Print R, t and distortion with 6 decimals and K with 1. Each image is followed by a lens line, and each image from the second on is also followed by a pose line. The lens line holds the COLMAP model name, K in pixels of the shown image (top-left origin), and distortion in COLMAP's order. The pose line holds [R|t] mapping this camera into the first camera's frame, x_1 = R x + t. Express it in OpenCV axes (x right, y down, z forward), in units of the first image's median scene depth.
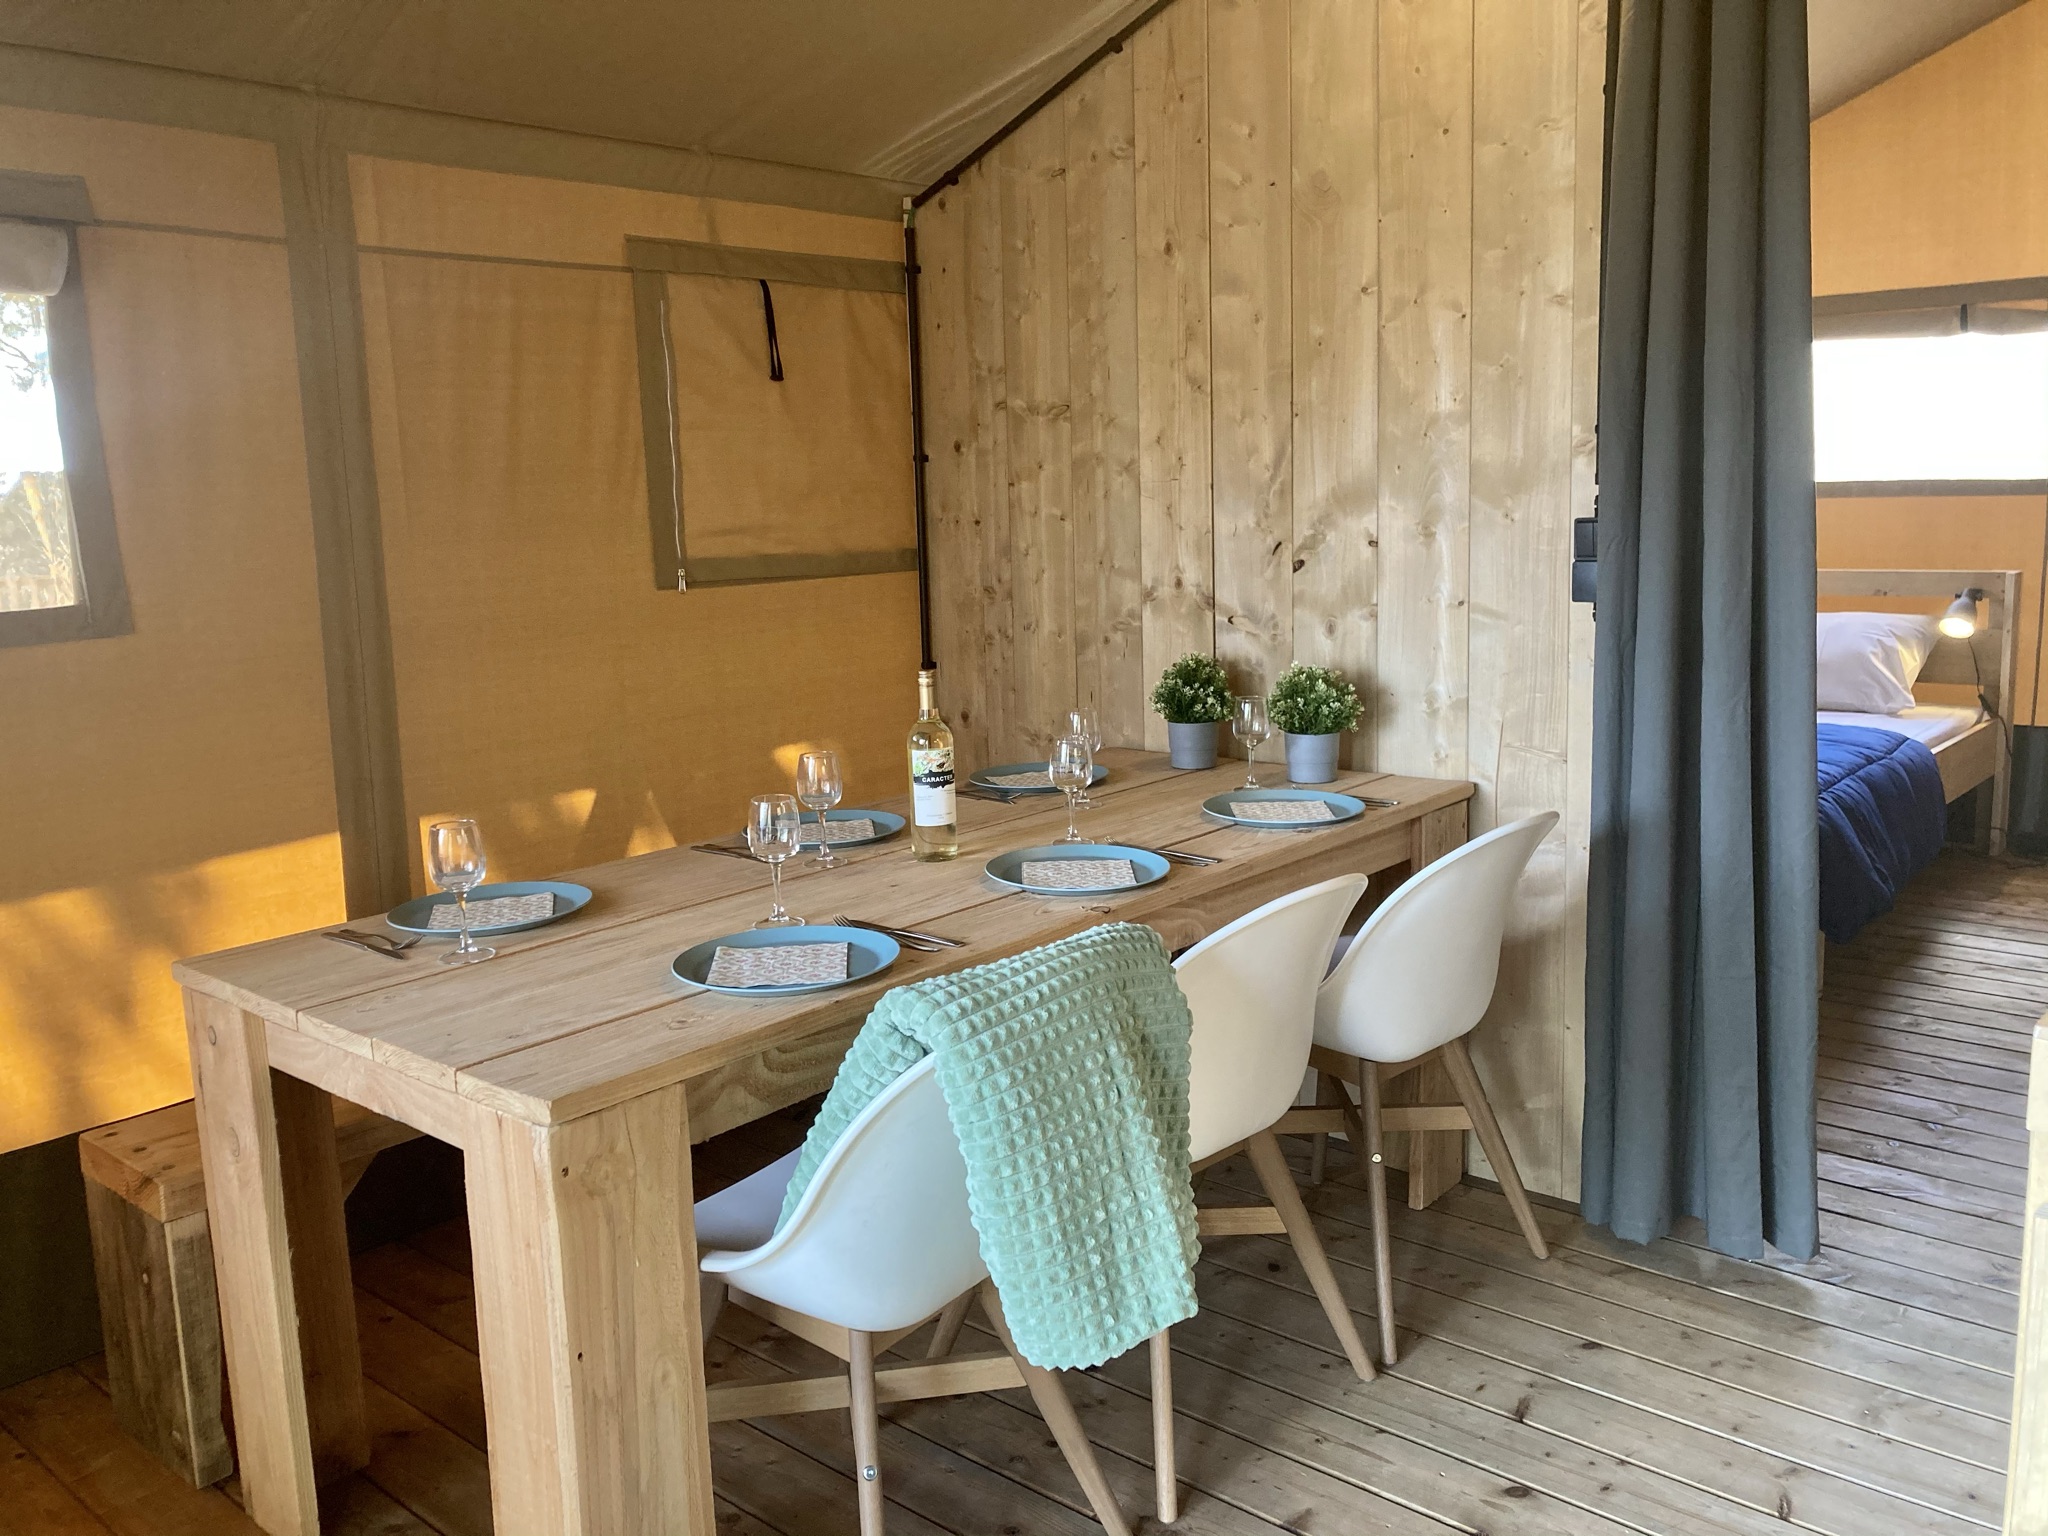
lens RADIAL K [[1737.5, 0, 1024.0], [0, 1737.5, 768.0], [0, 0, 1]] dist [0.081740, -0.519141]
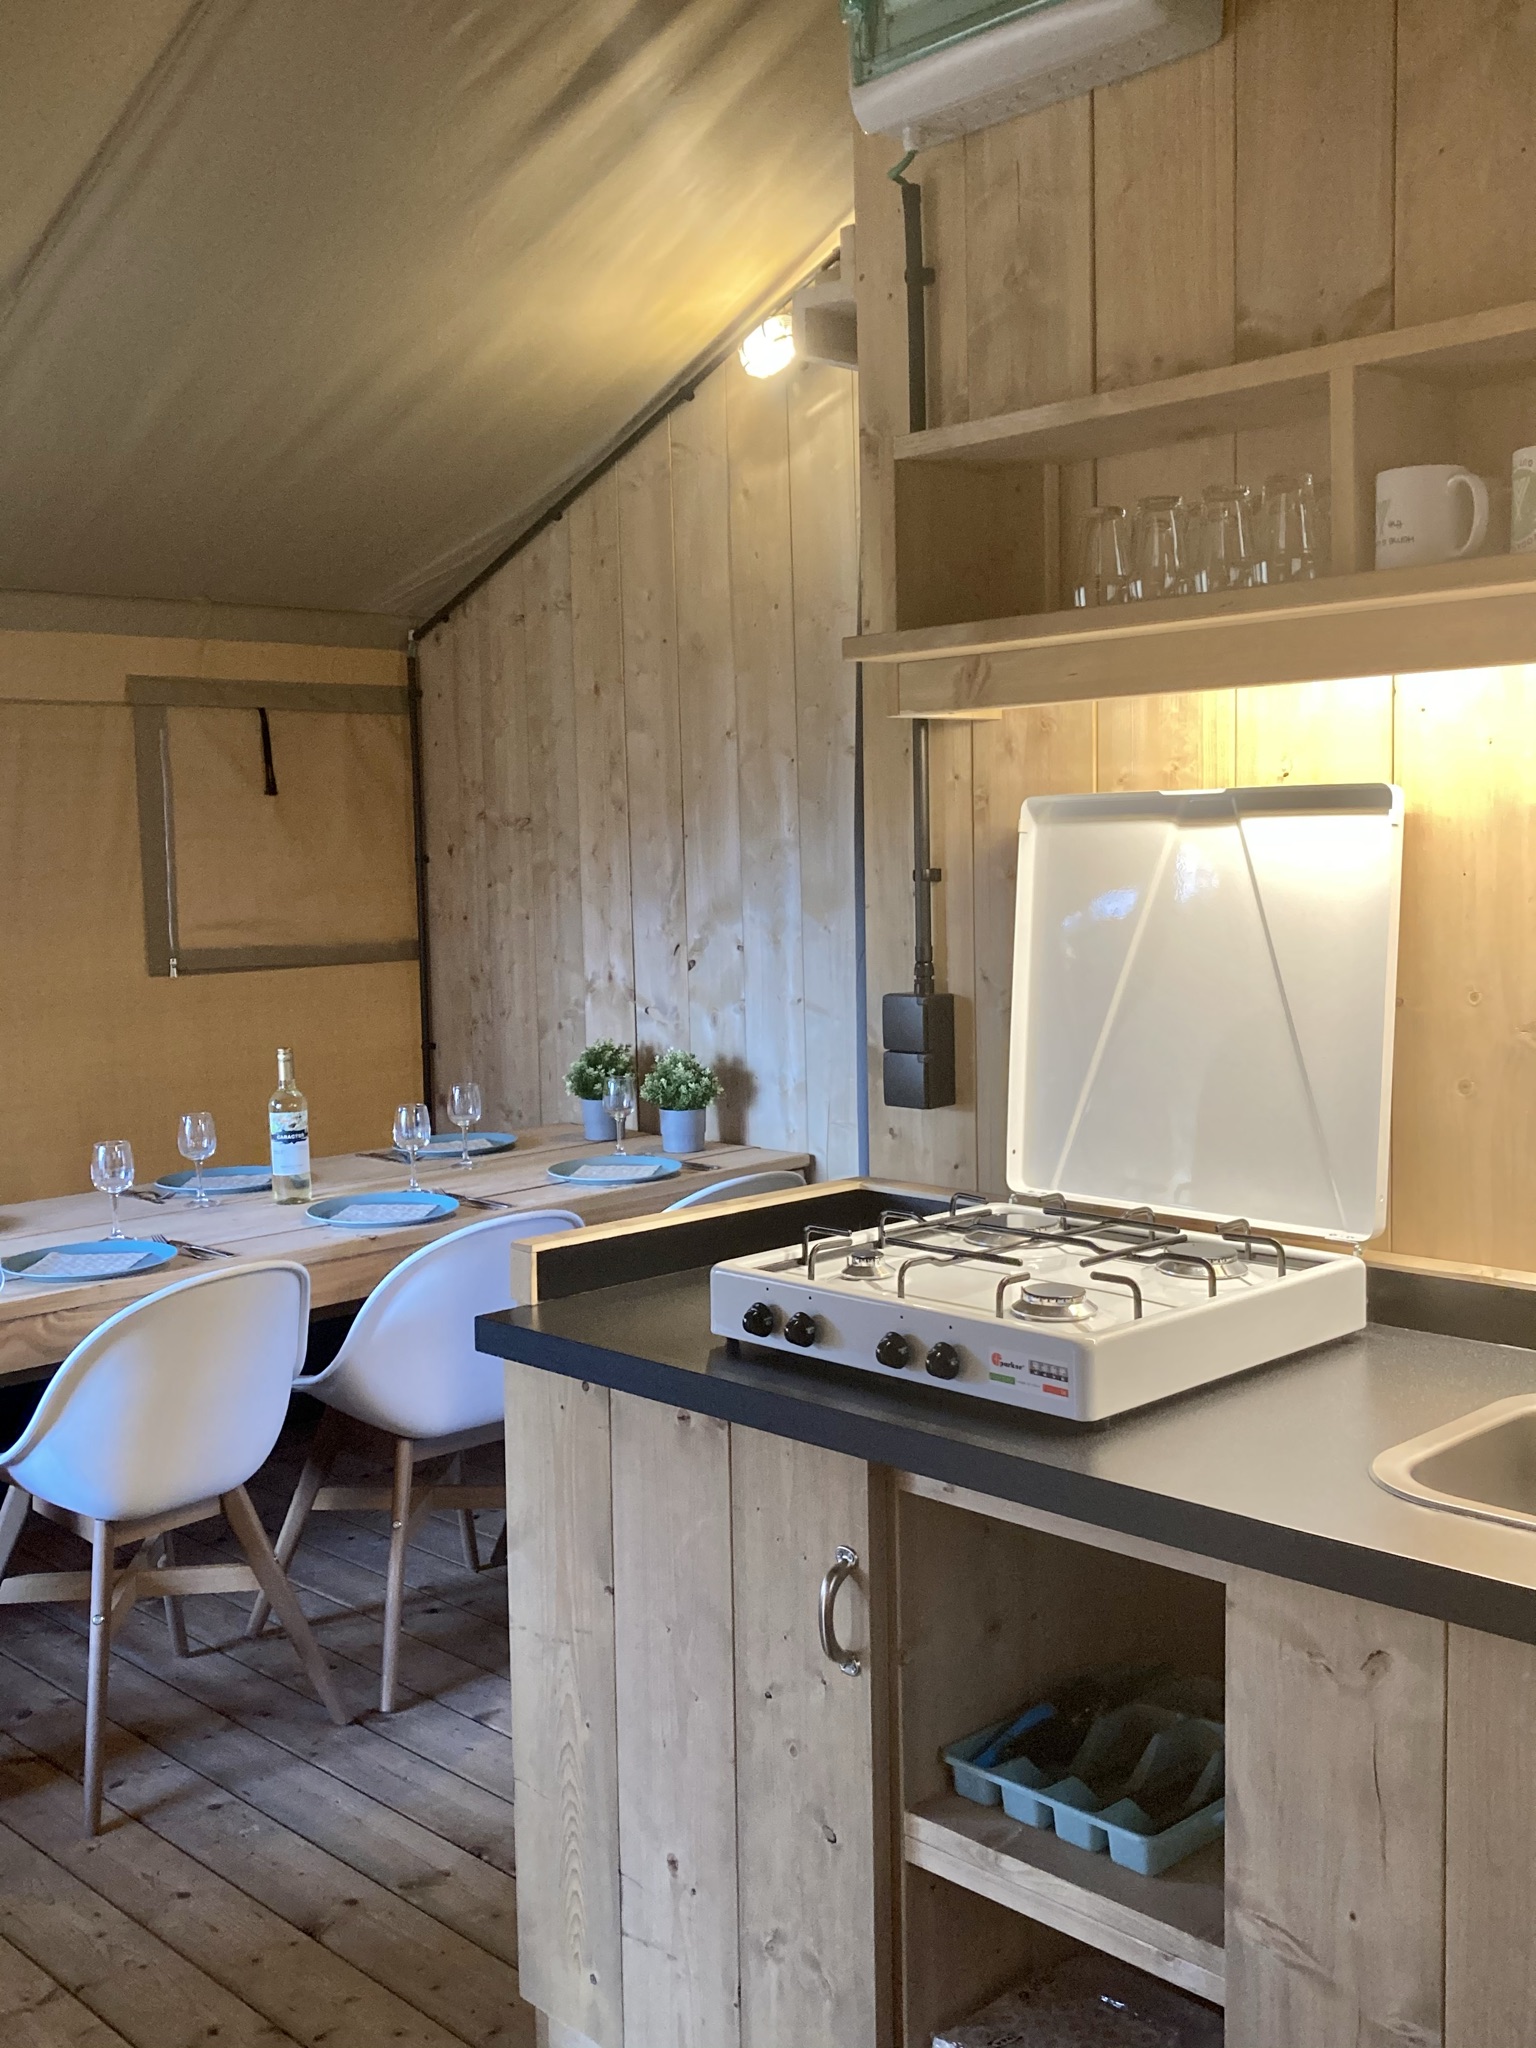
lens RADIAL K [[2013.6, 0, 768.0], [0, 2013.6, 1024.0], [0, 0, 1]] dist [-0.017959, -0.023056]
pose [[0.999170, 0.016692, -0.037159, 0.245912], [-0.019283, 0.997325, -0.070502, 0.014768], [0.035883, 0.071160, 0.996819, -0.304800]]
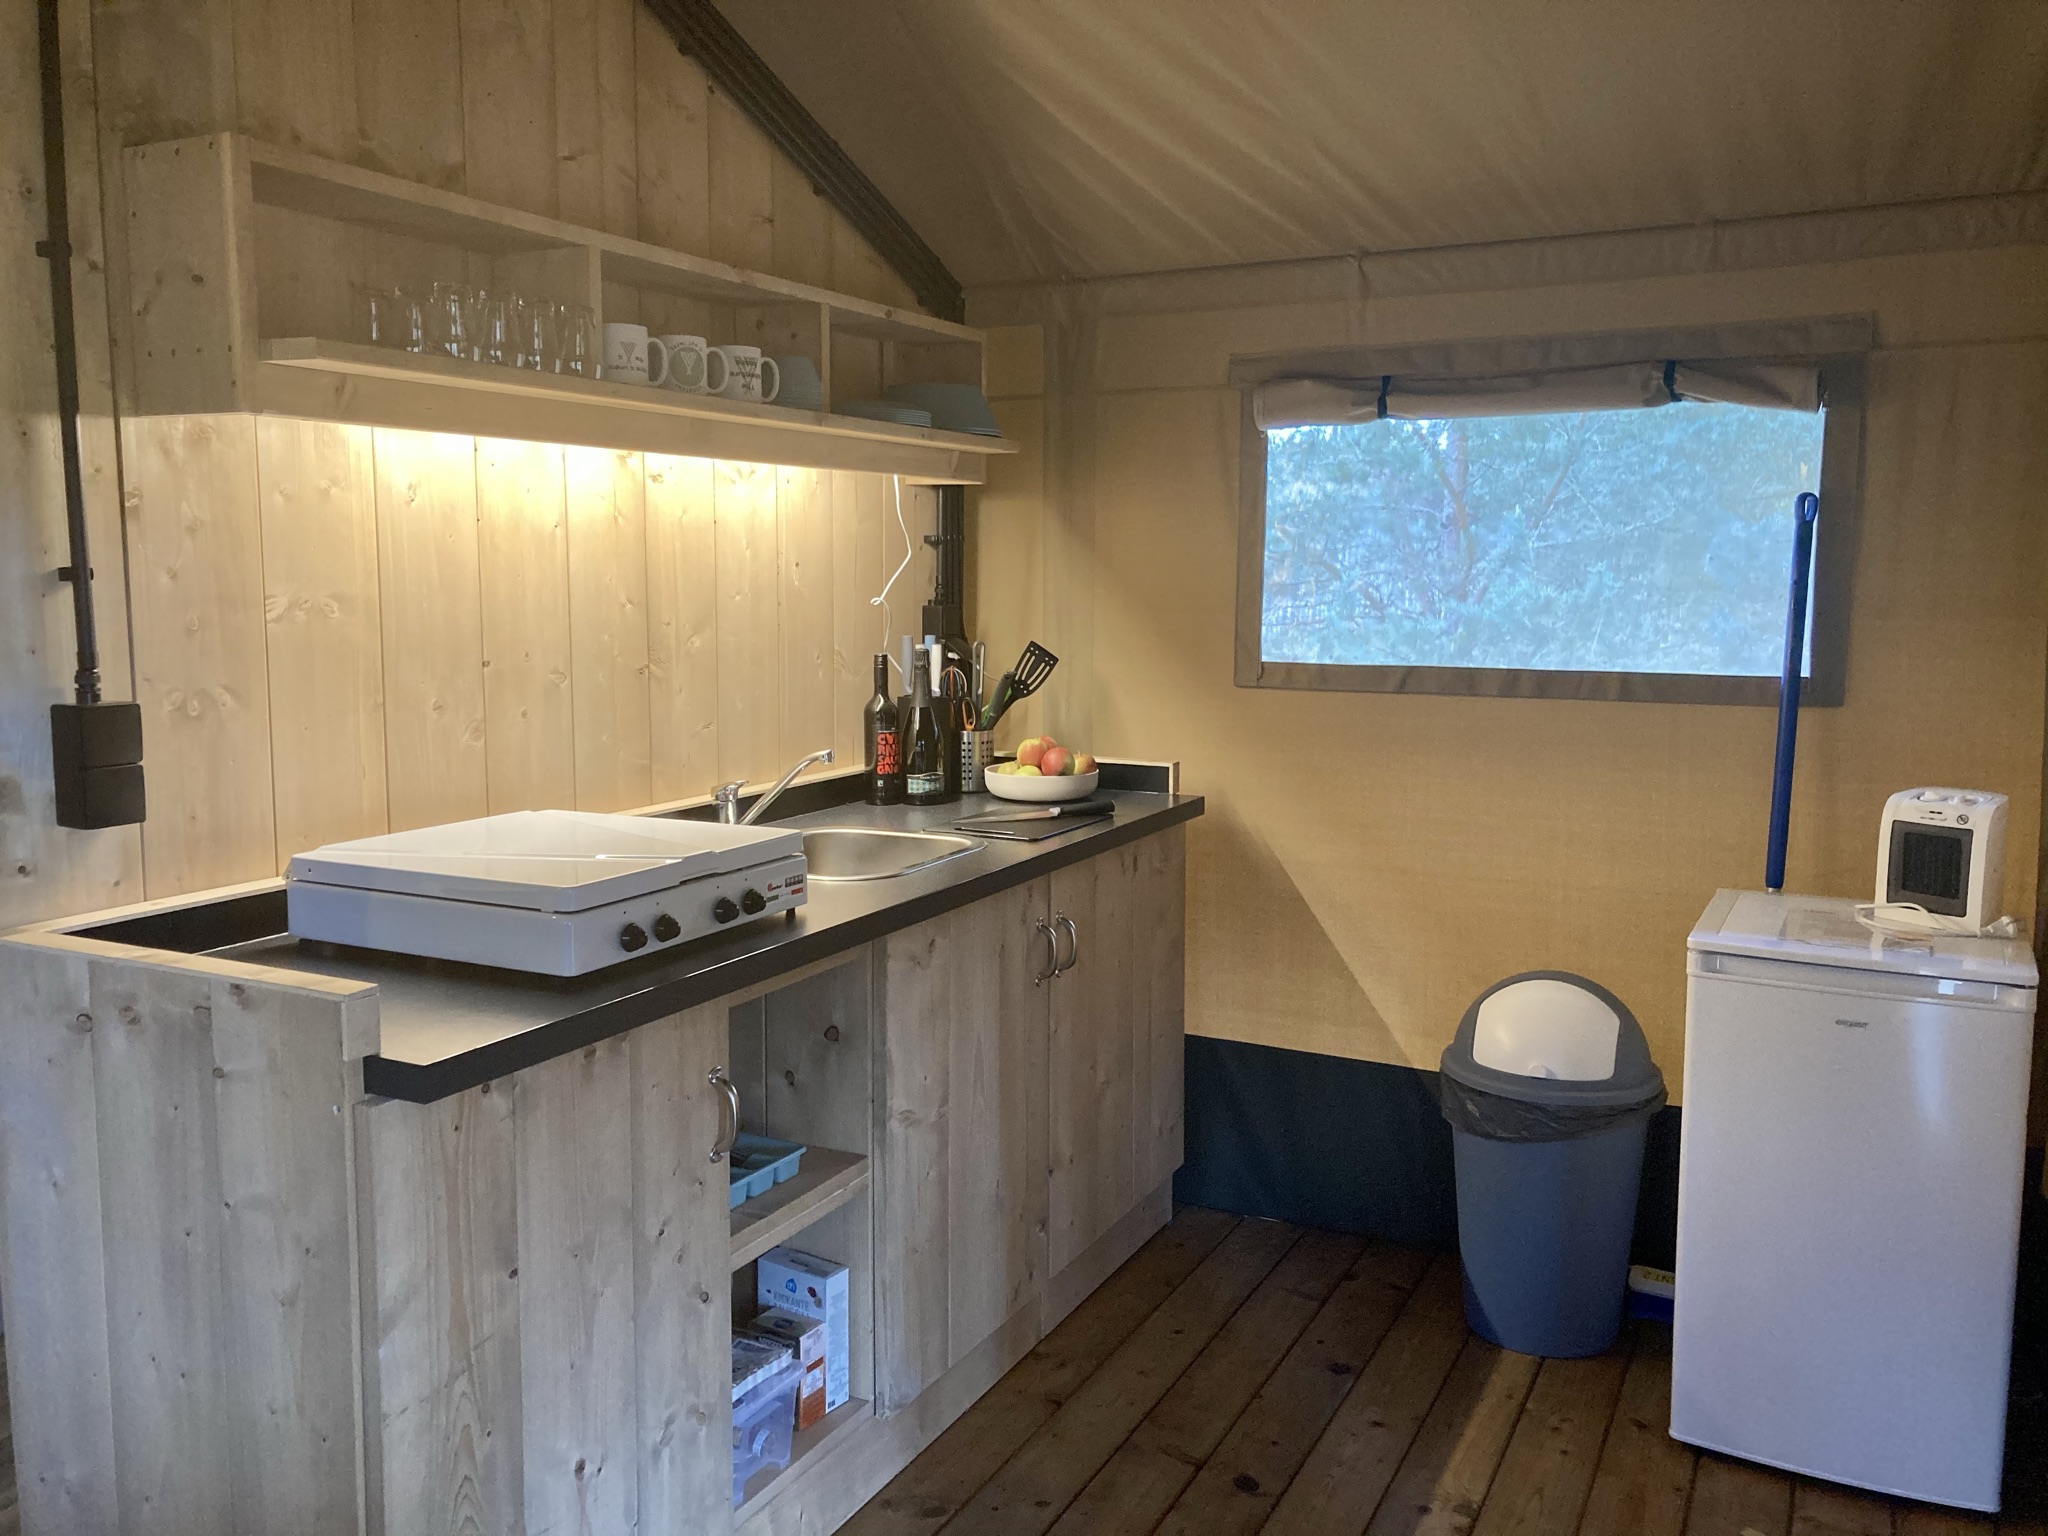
lens RADIAL K [[1737.5, 0, 1024.0], [0, 1737.5, 768.0], [0, 0, 1]] dist [0.081740, -0.519141]
pose [[-0.314189, -0.077910, 0.946158, -0.780996], [0.150012, 0.980032, 0.130514, -0.102216], [-0.937433, 0.182942, -0.296228, 0.705715]]
